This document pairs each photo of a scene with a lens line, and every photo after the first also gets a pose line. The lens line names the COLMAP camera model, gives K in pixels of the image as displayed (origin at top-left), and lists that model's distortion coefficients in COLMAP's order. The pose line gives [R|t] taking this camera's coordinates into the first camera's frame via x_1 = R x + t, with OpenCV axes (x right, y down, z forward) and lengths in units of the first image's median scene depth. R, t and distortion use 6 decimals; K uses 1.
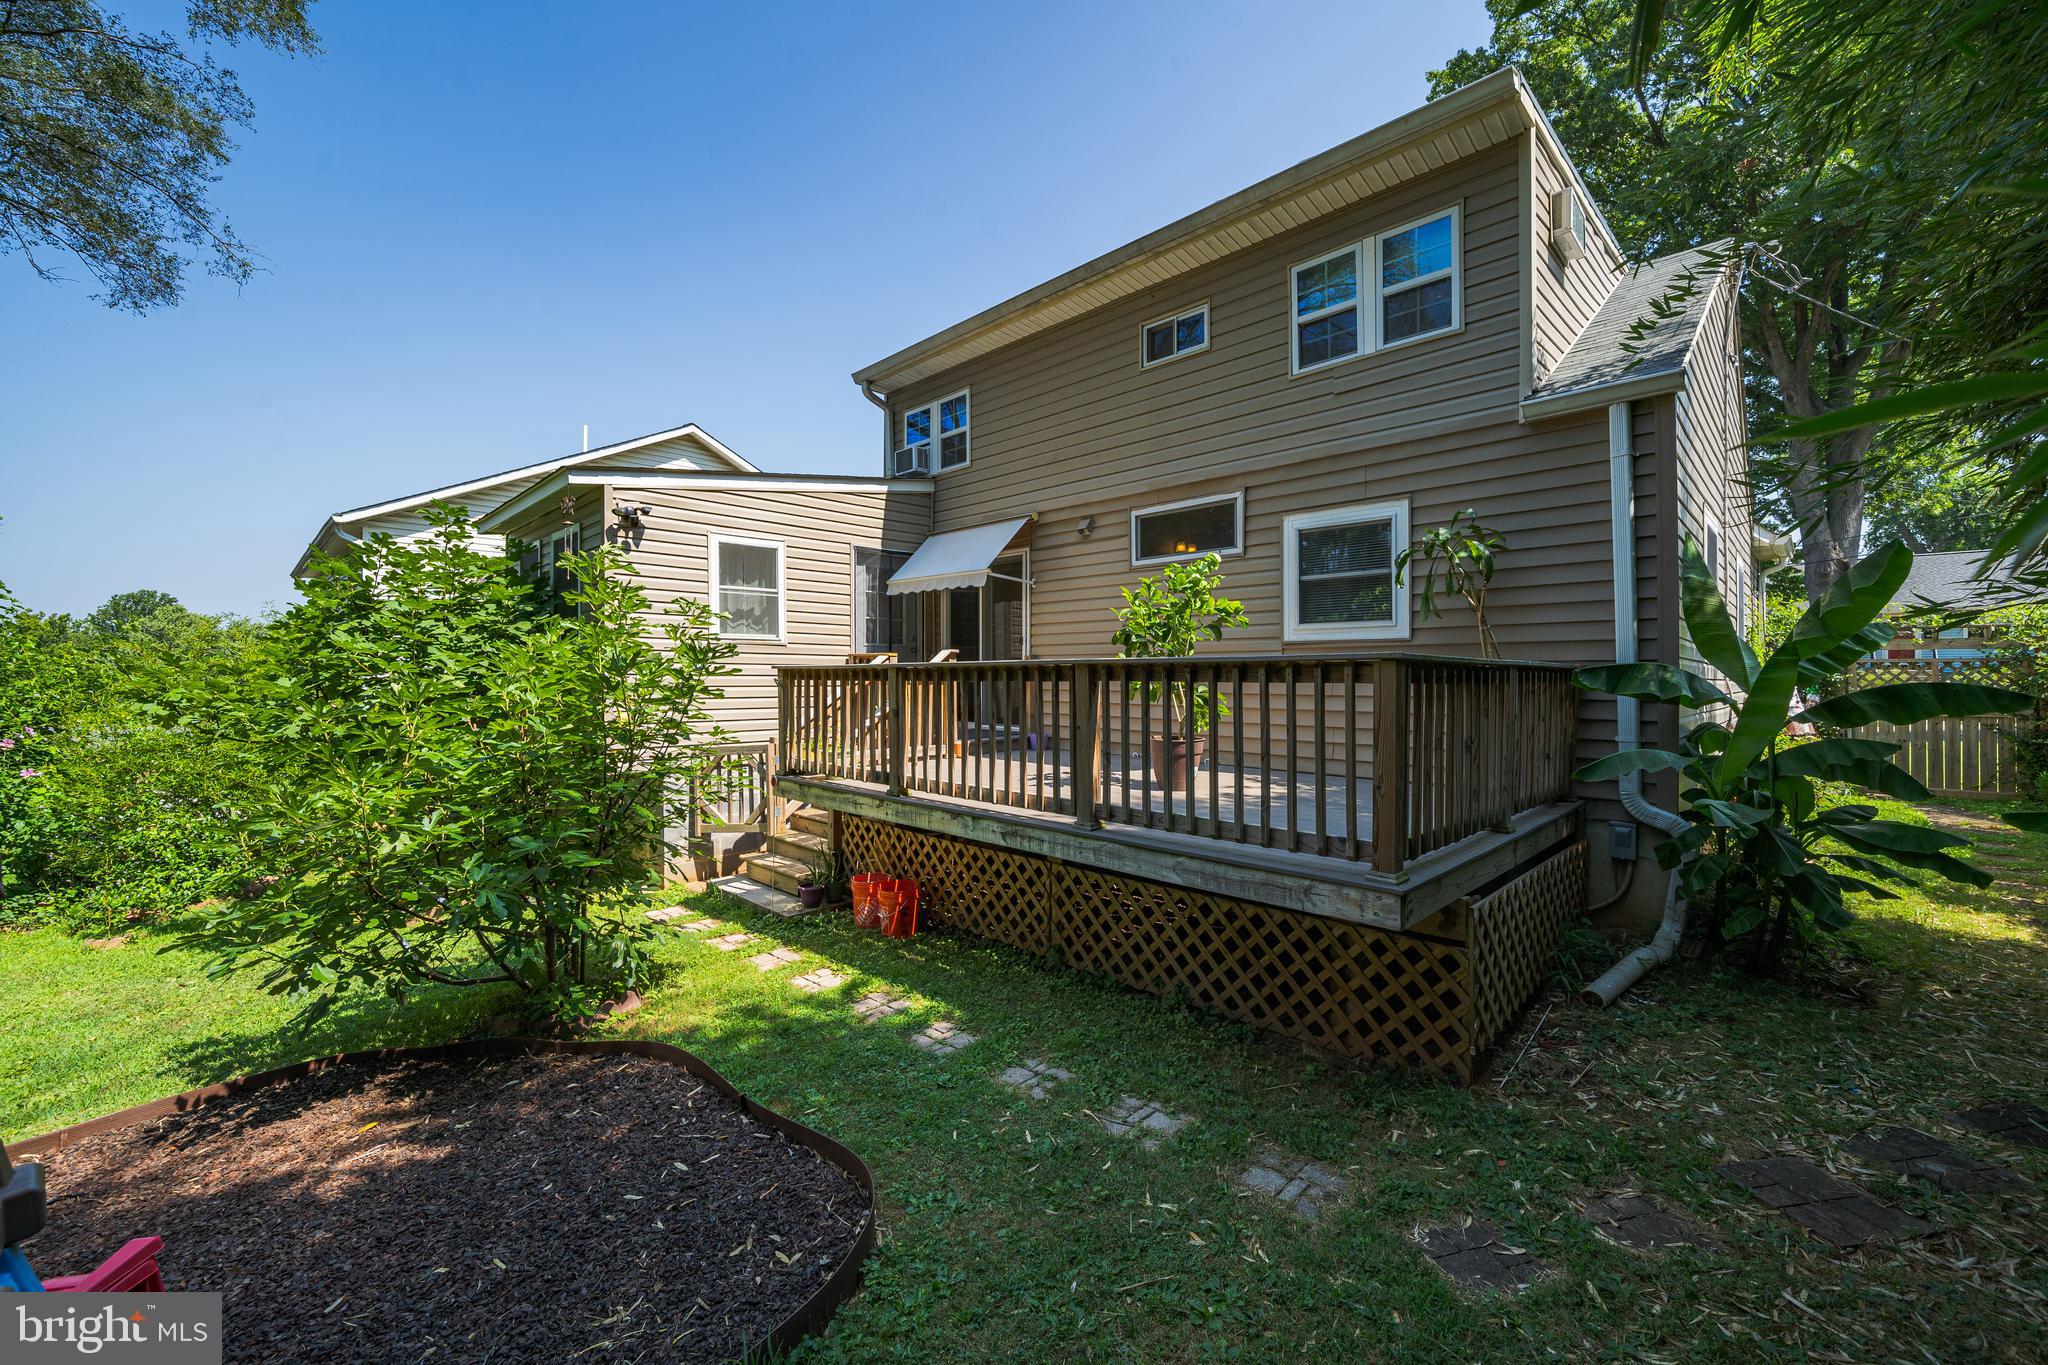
lens RADIAL K [[814.6, 0, 1024.0], [0, 814.6, 682.5], [0, 0, 1]] dist [-0.001991, -0.000441]
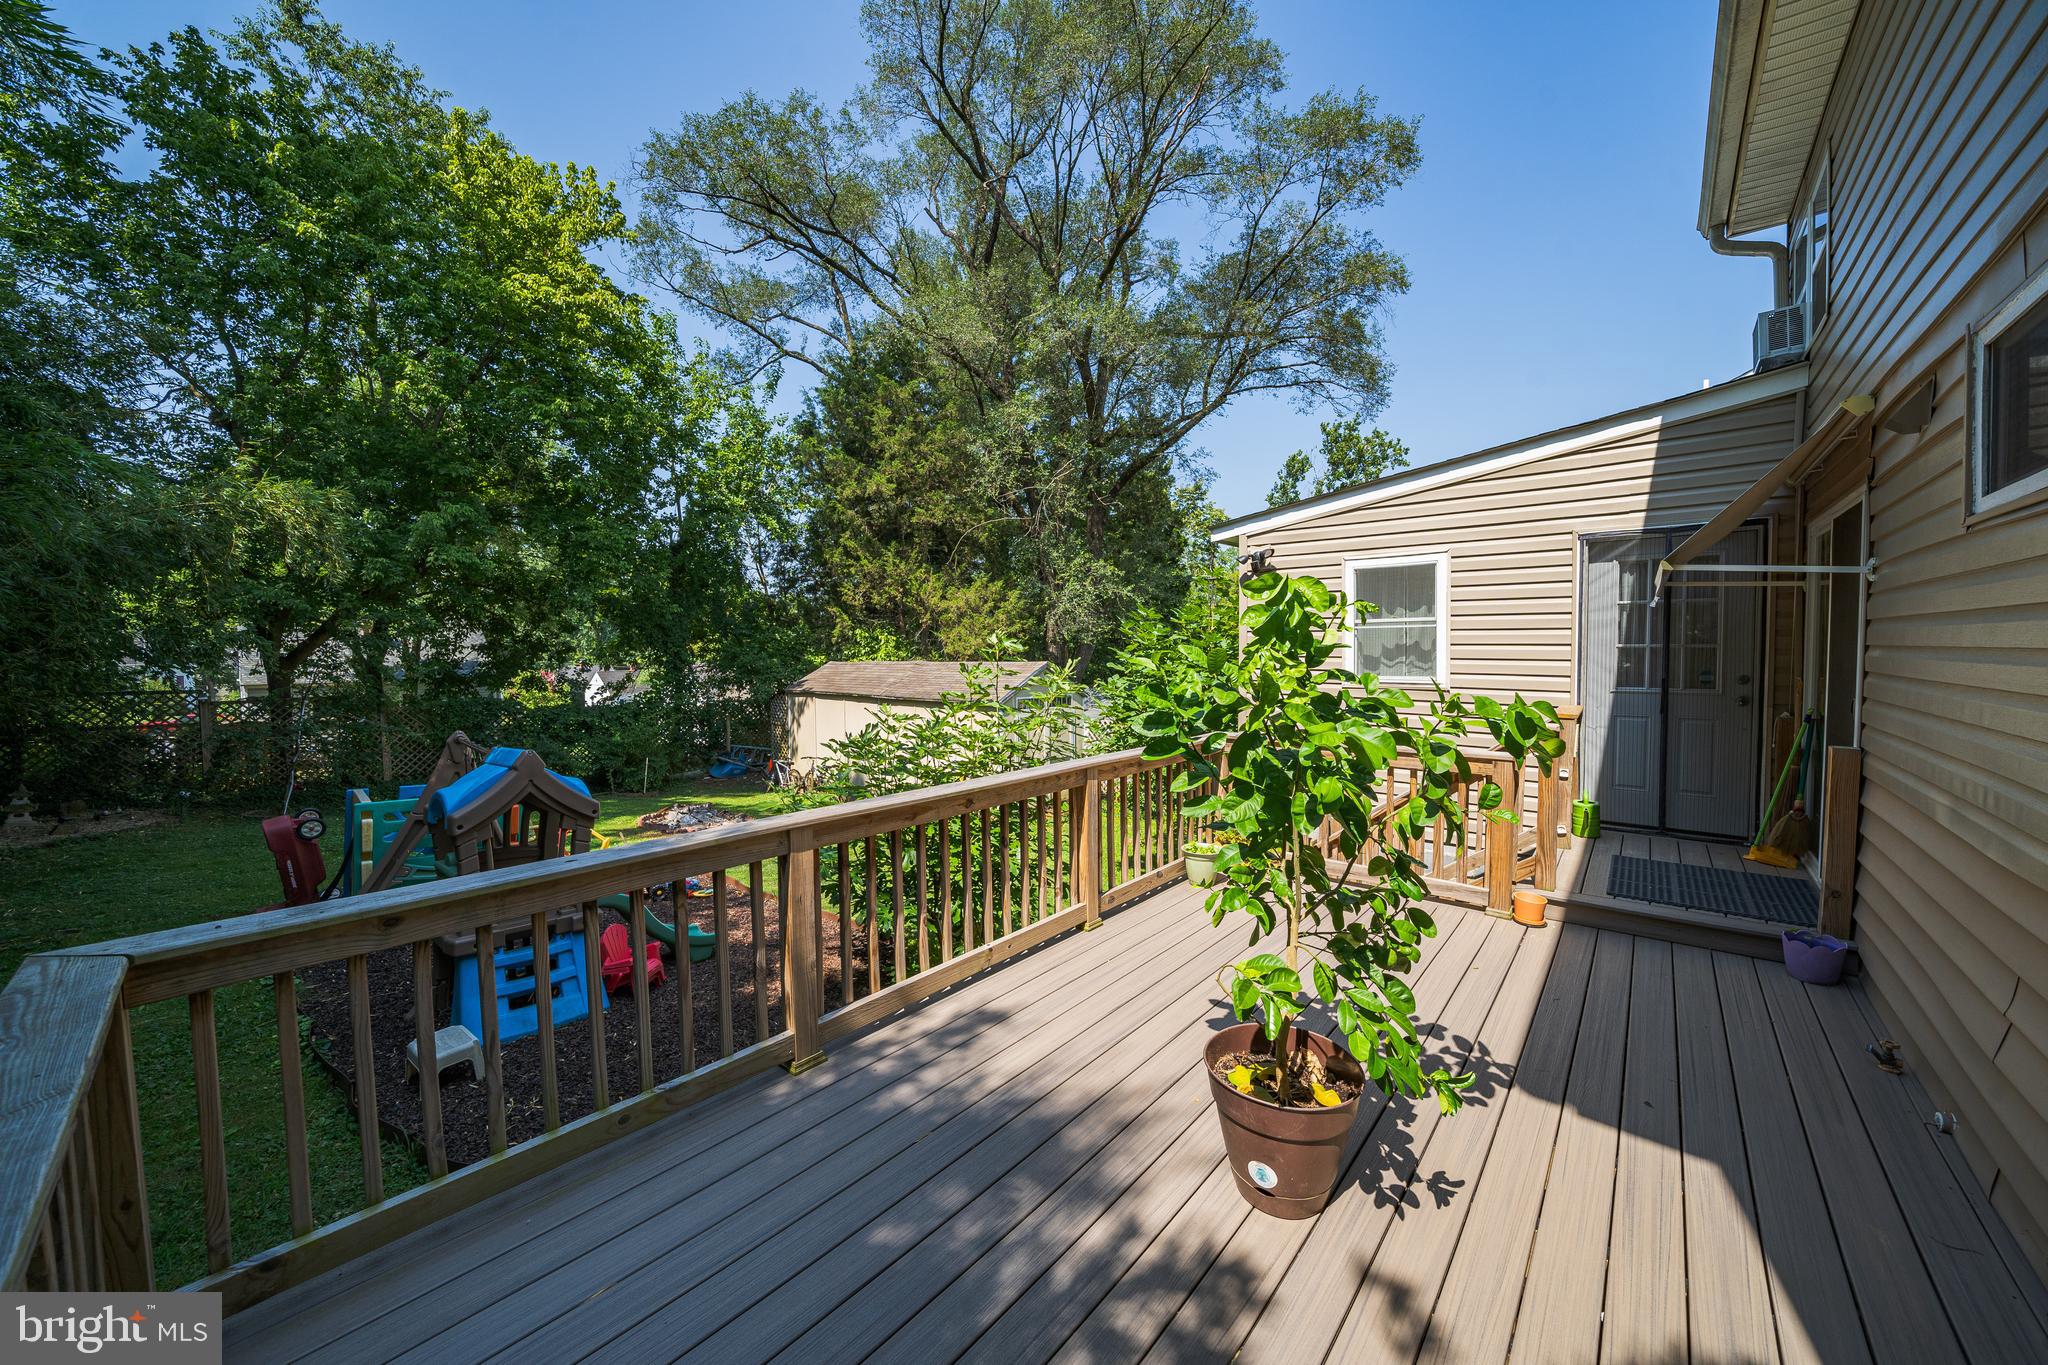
lens RADIAL K [[715.6, 0, 1024.0], [0, 715.6, 682.5], [0, 0, 1]] dist [-0.025597, -0.000025]
pose [[0.059974, 0.048928, -0.997000, 0.388885], [-0.002616, 0.998802, 0.048859, -0.097258], [0.998196, -0.000322, 0.060030, 0.663507]]
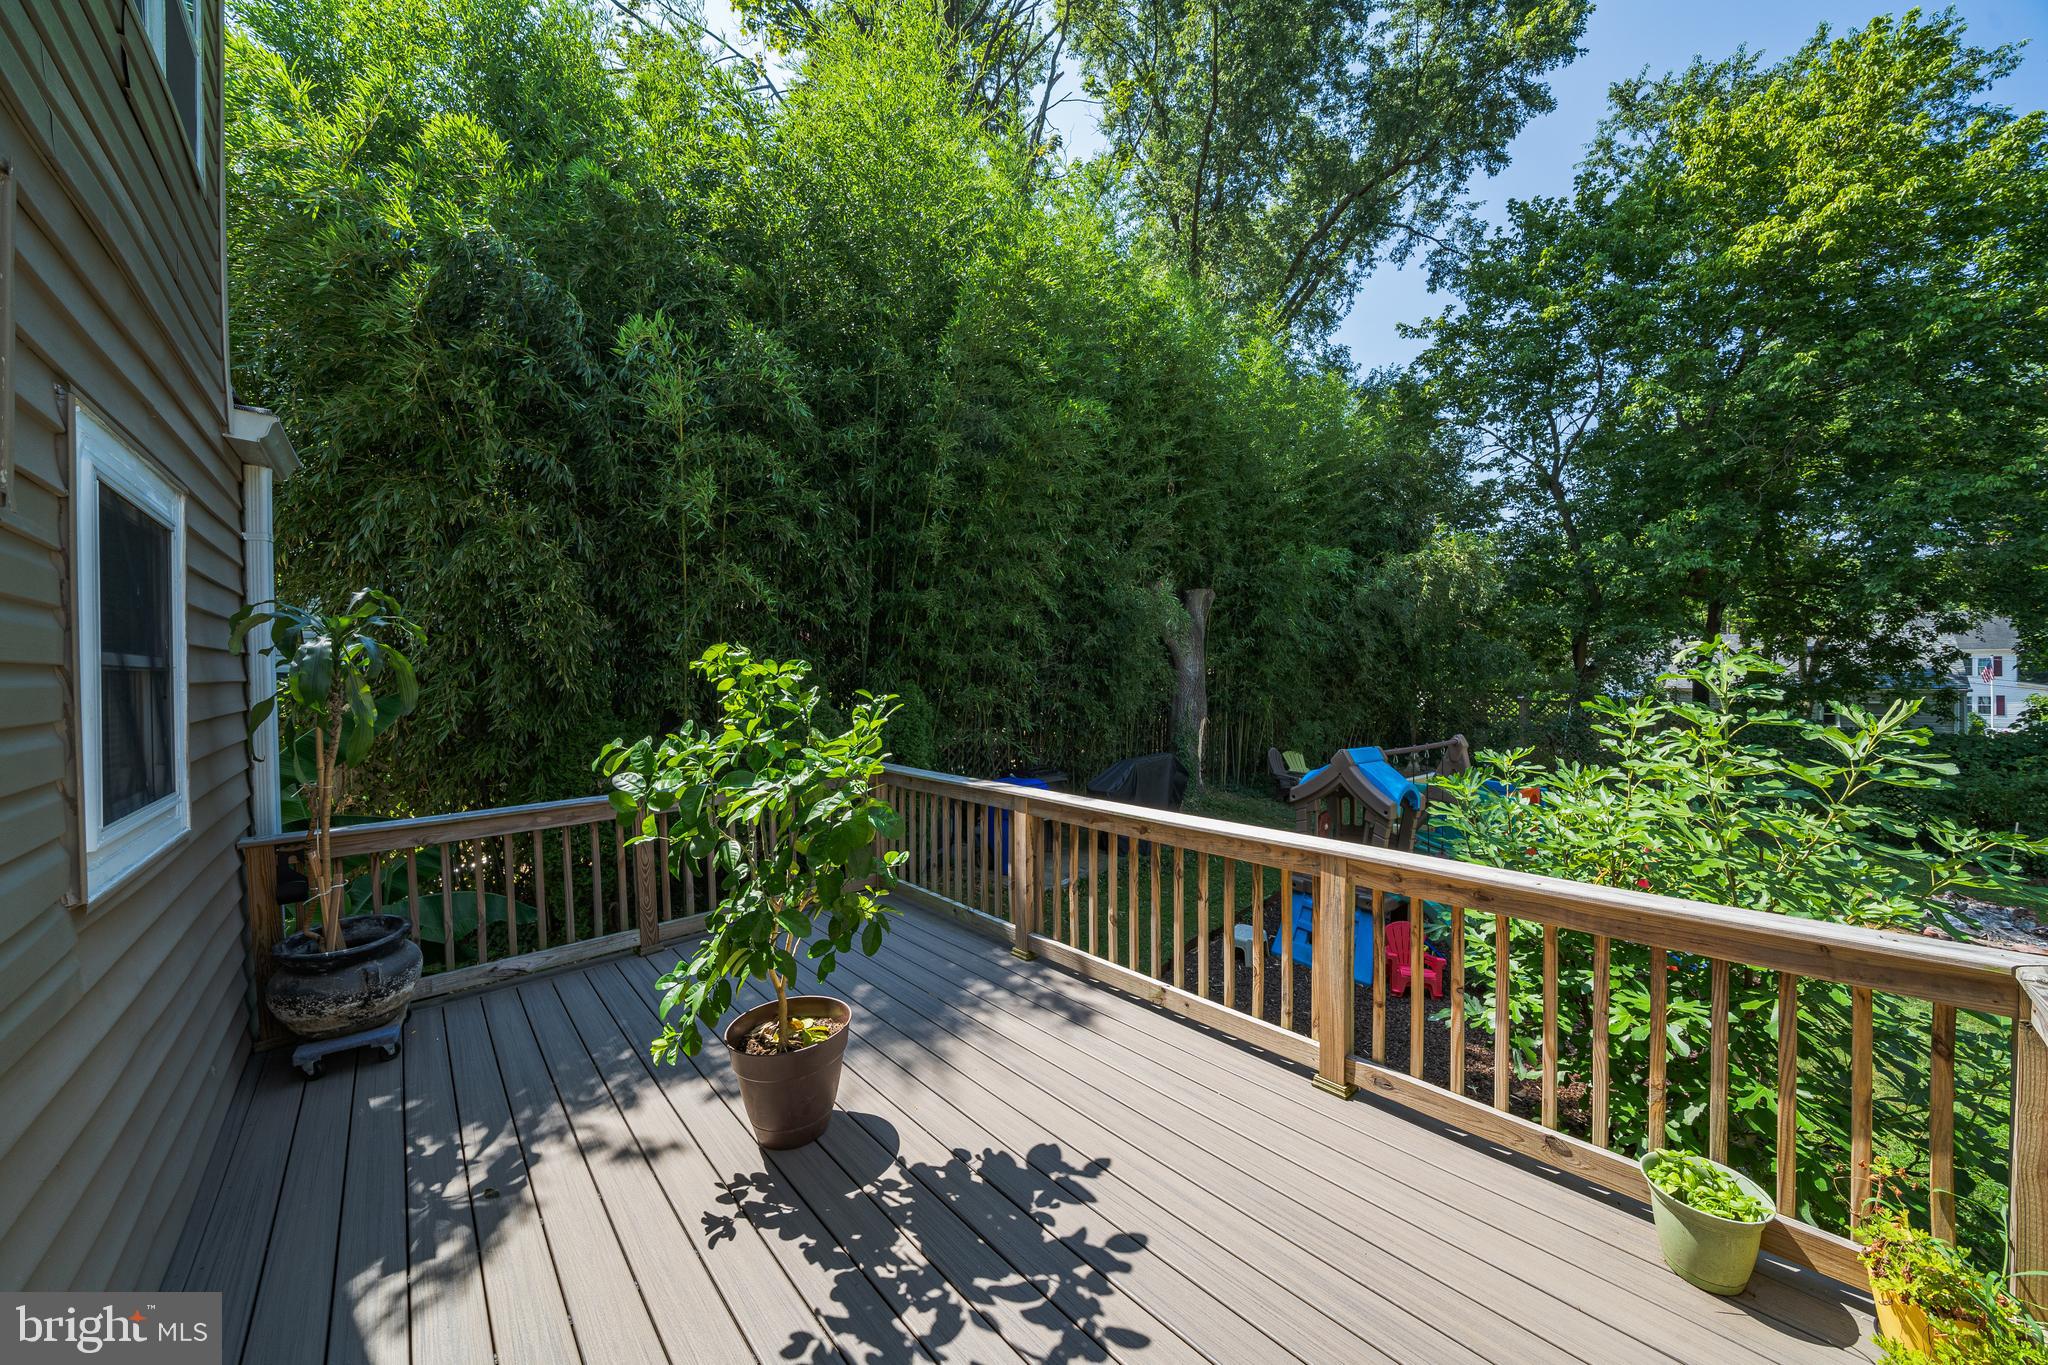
lens RADIAL K [[701.2, 0, 1032.4], [0, 701.2, 675.5], [0, 0, 1]] dist [-0.005051, 0.000169]
pose [[-0.999407, 0.015383, 0.030803, 0.021821], [0.016006, 0.999670, 0.020088, -0.109721], [-0.030484, 0.020569, -0.999324, 1.086256]]
